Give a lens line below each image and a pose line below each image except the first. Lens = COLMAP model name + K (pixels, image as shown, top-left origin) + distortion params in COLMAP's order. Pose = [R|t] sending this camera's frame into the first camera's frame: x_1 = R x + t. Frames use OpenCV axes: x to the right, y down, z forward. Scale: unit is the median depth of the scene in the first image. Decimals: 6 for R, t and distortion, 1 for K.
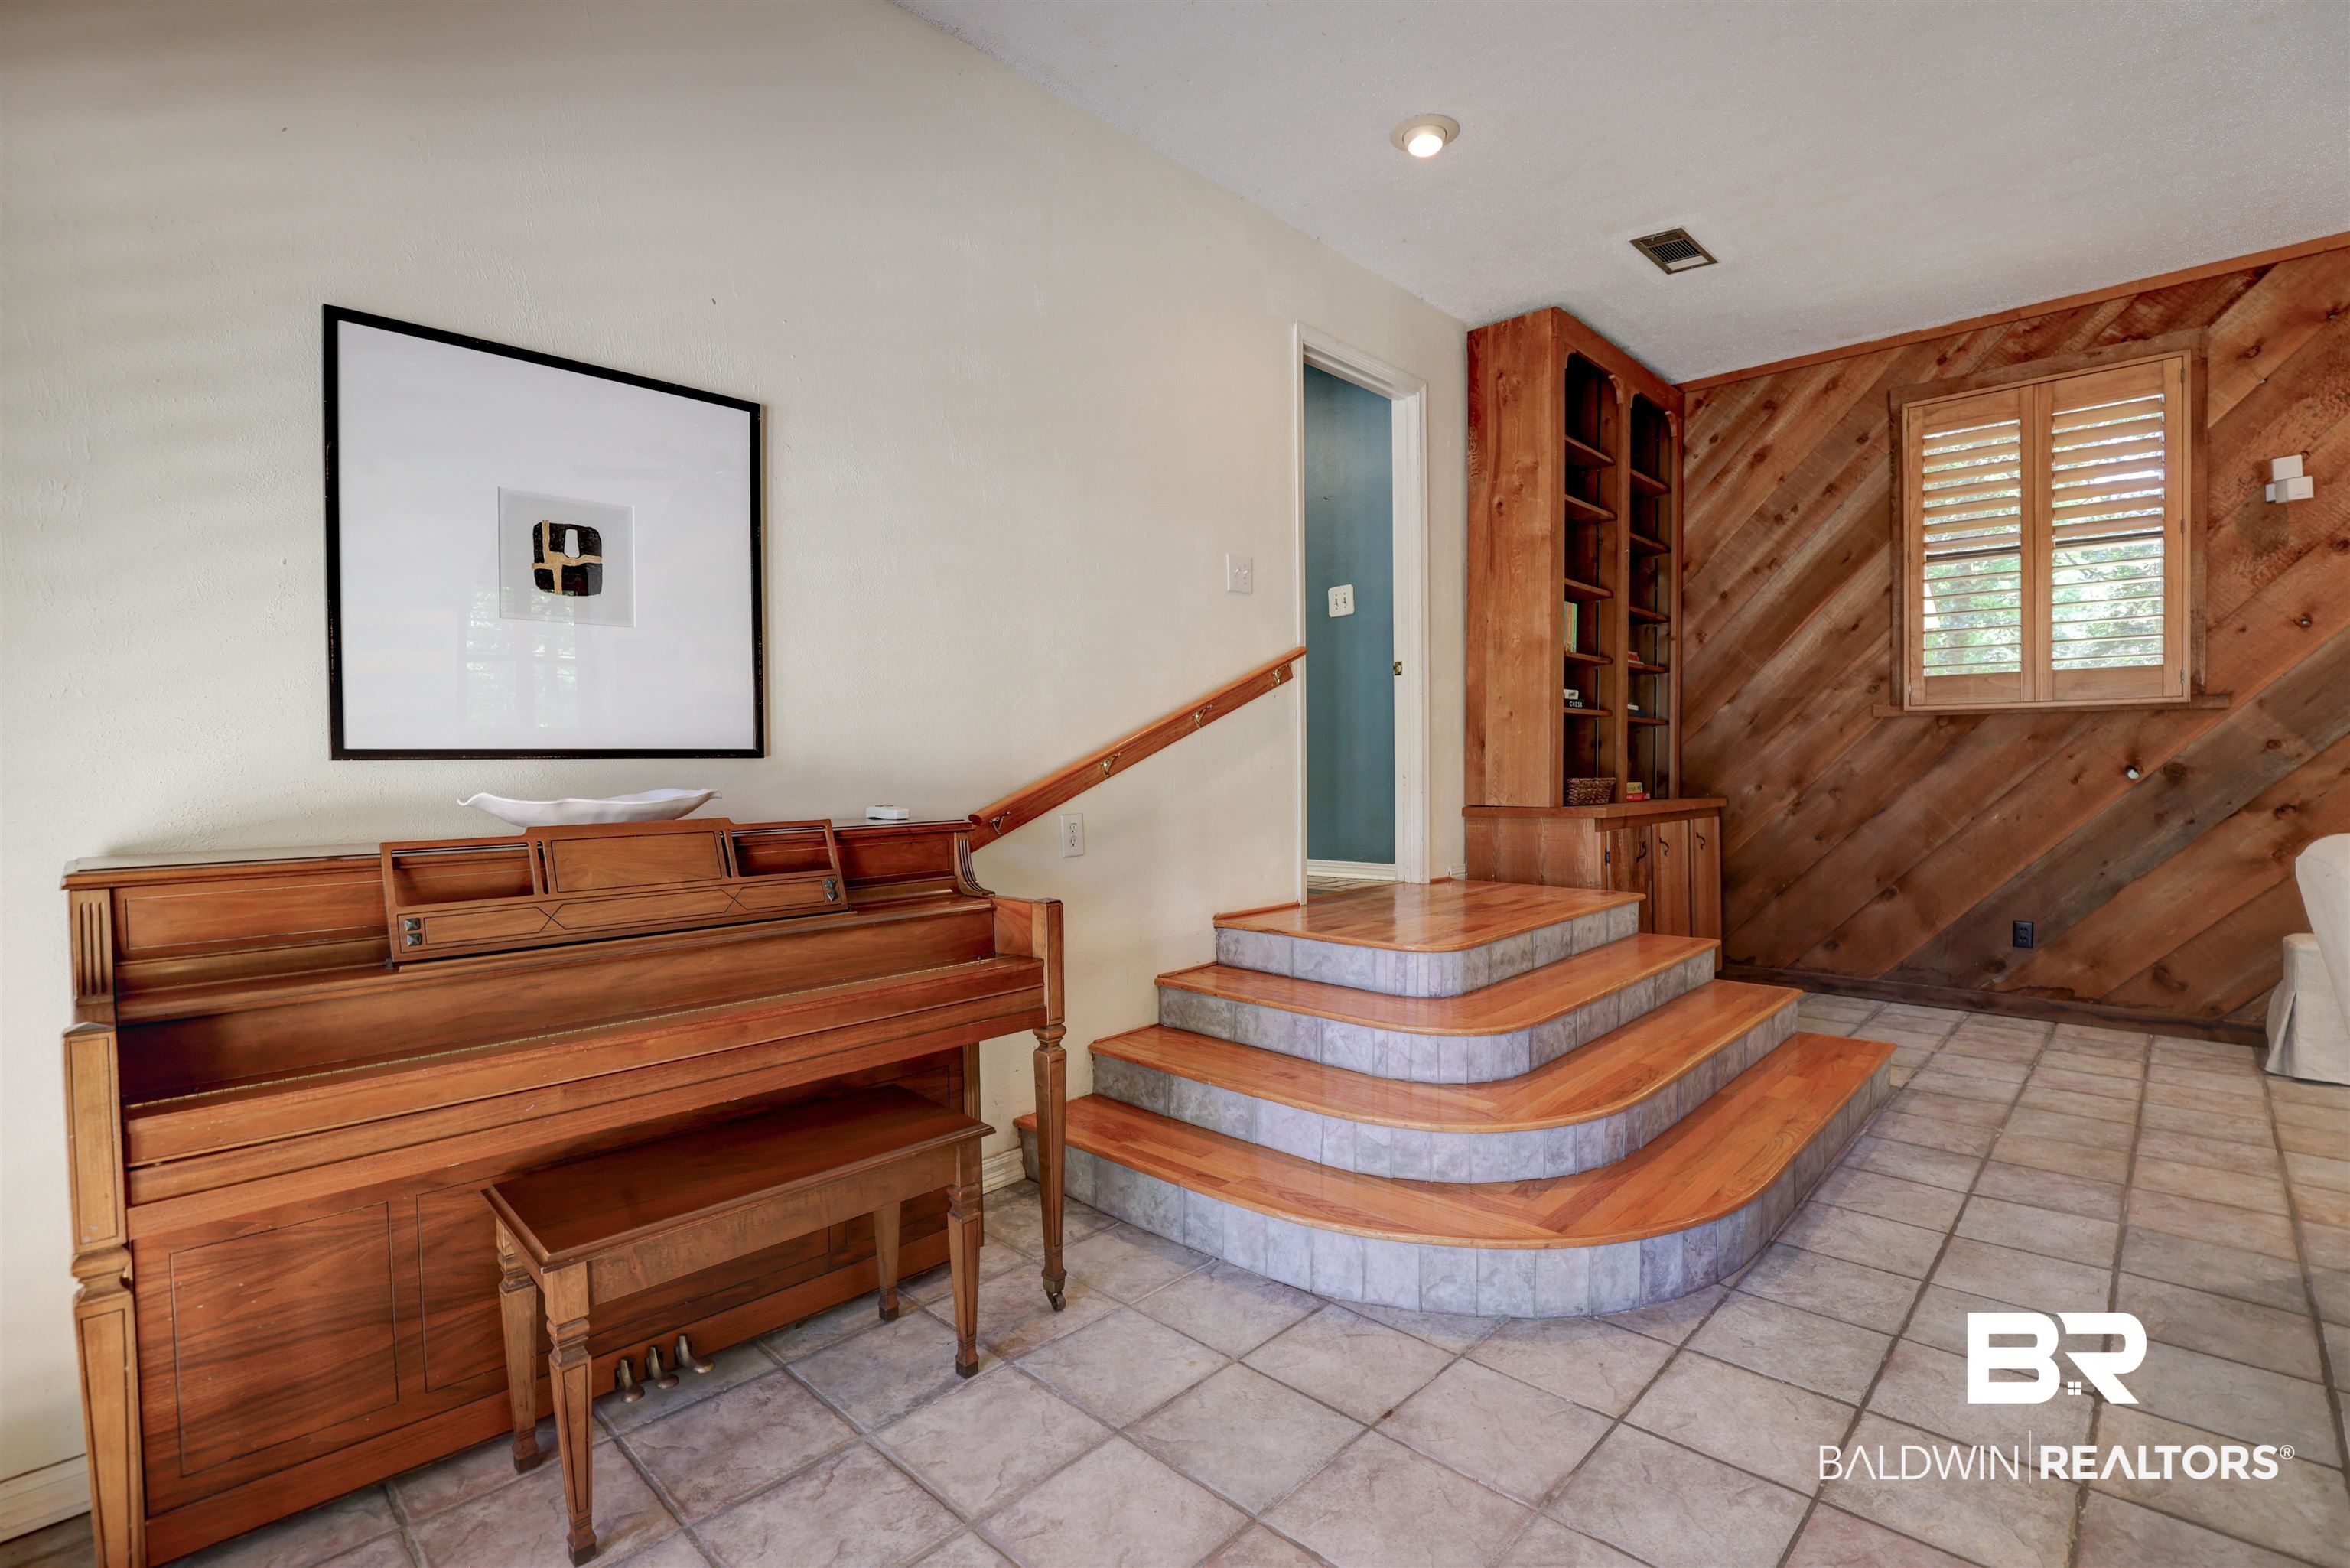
lens RADIAL K [[1092.8, 0, 1174.9], [0, 1092.8, 787.9], [0, 0, 1]] dist [-0.038515, 0.010942]
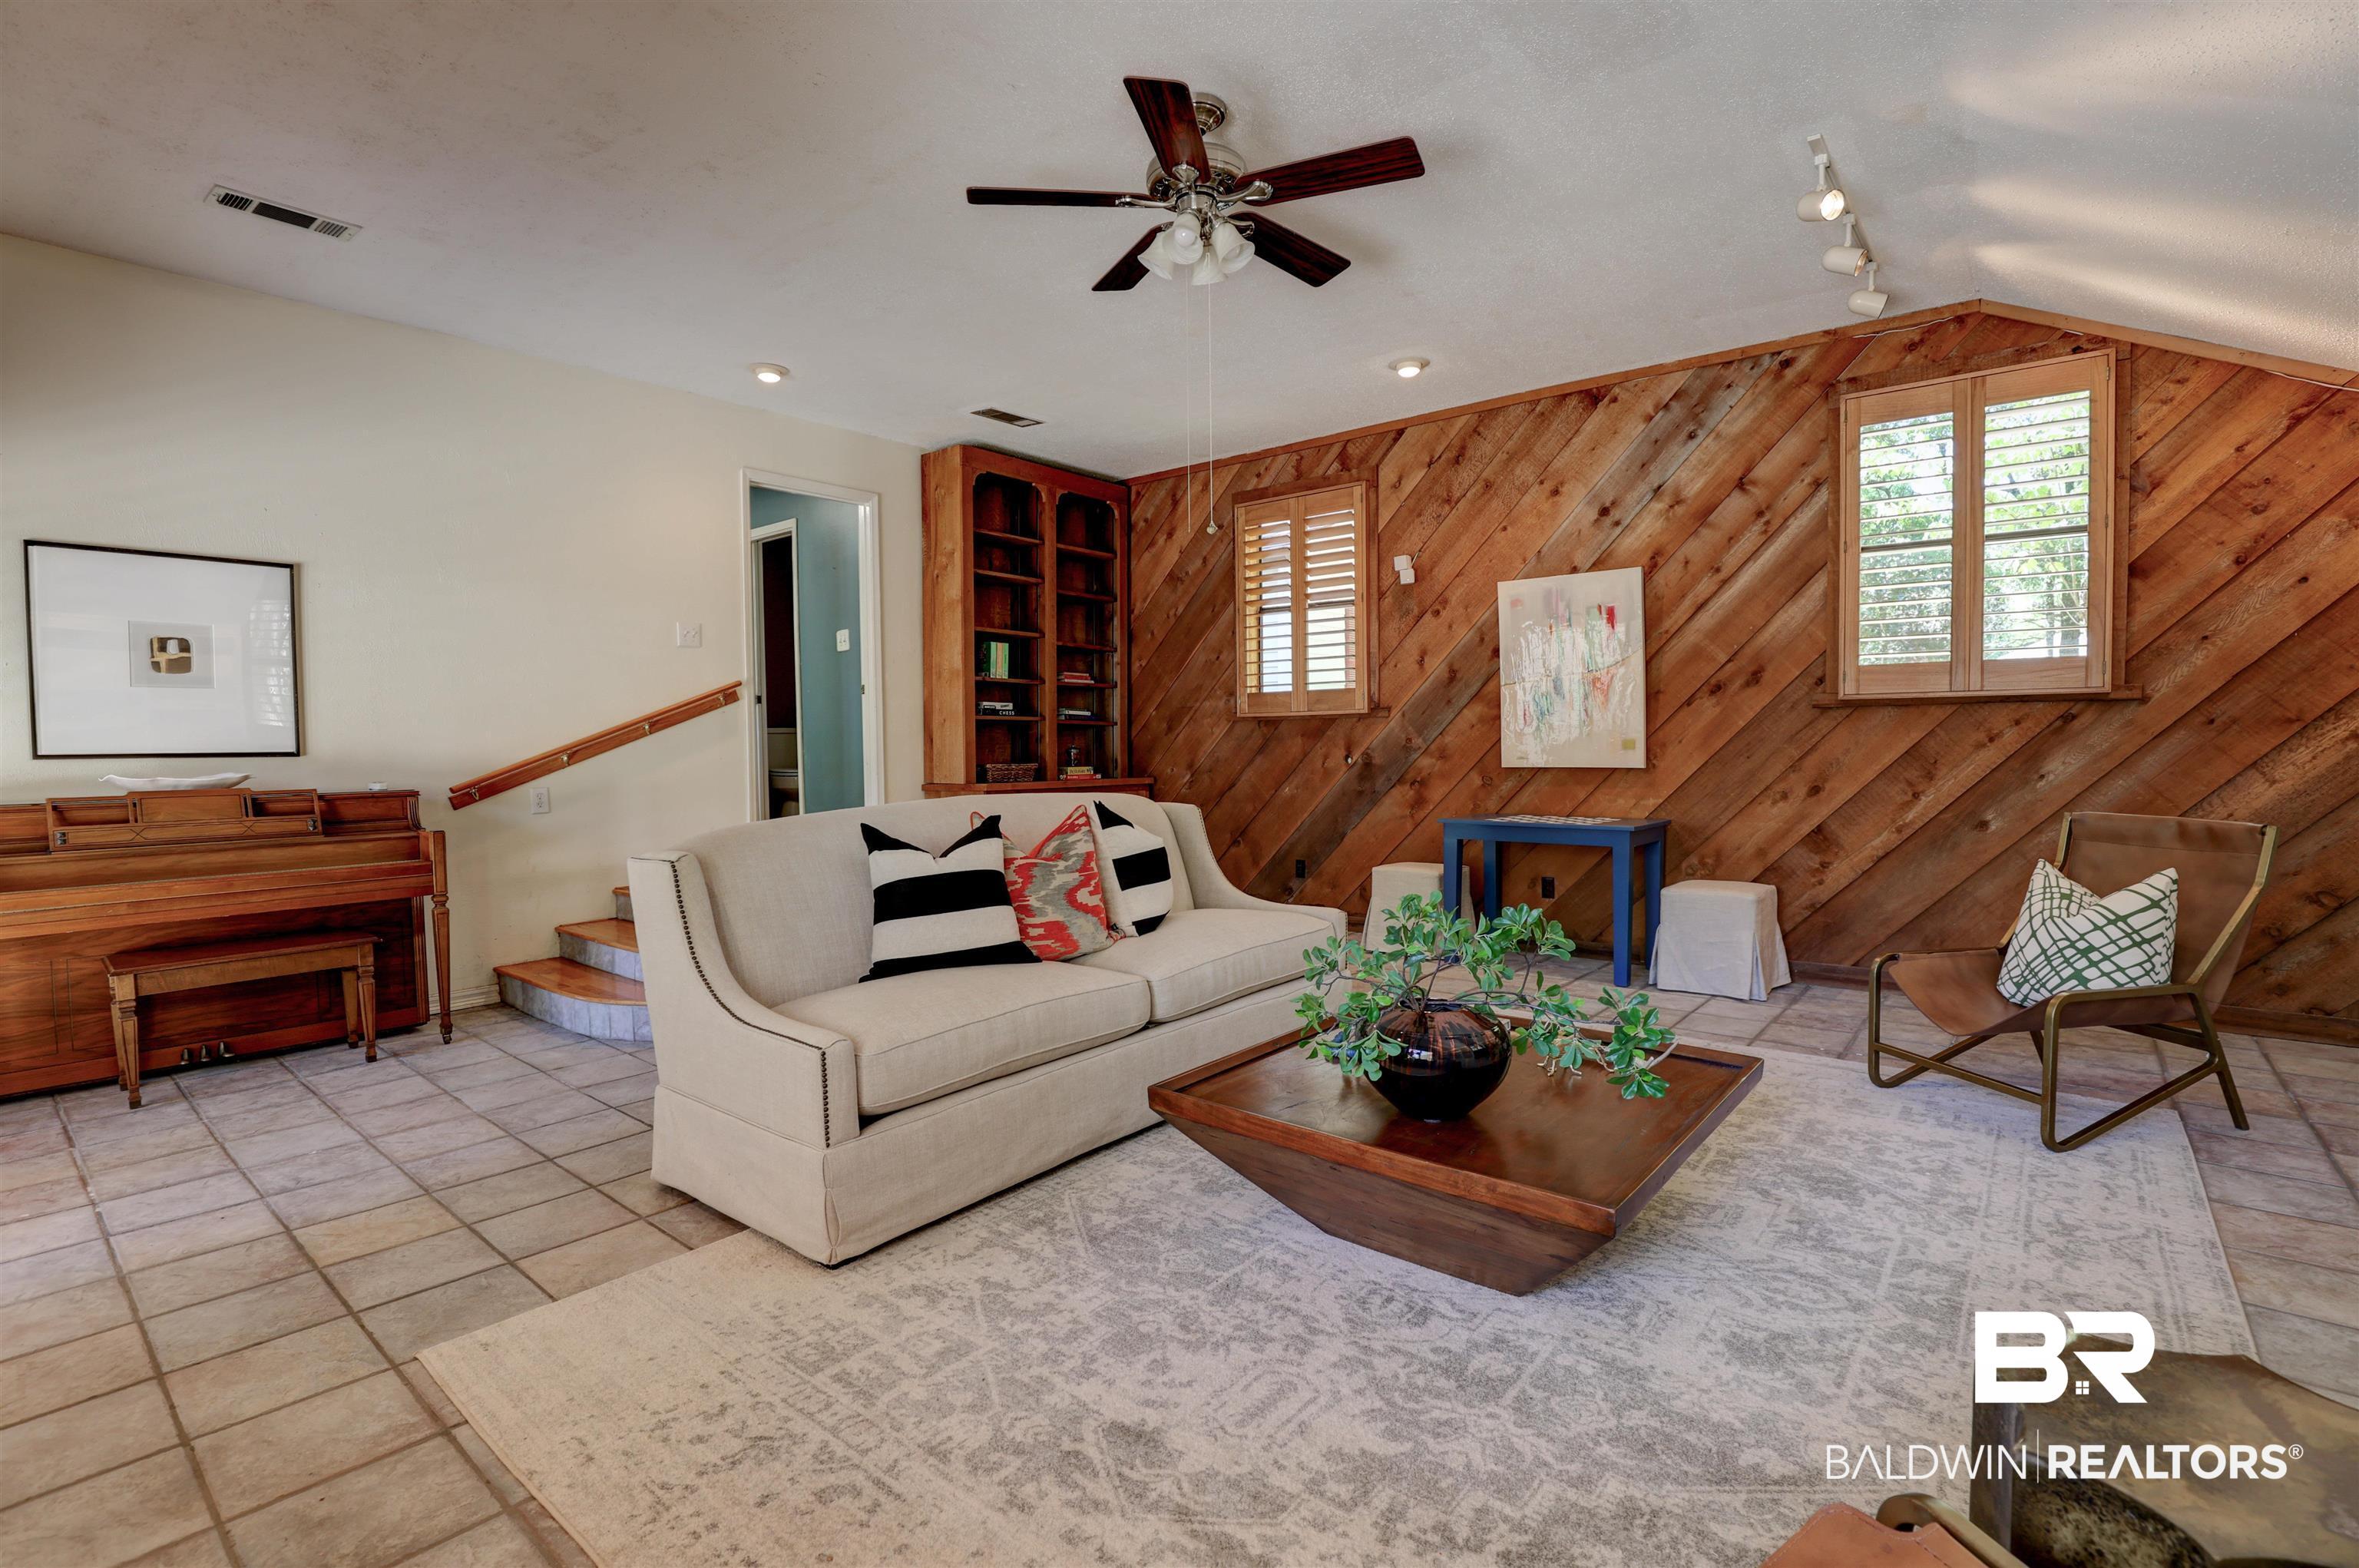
lens RADIAL K [[1086.2, 0, 1180.4], [0, 1086.2, 786.2], [0, 0, 1]] dist [-0.038446, 0.008231]
pose [[0.997284, -0.005643, 0.073433, 0.938877], [0.004736, 0.999910, 0.012524, 0.006703], [-0.073497, -0.012142, 0.997222, -0.870336]]
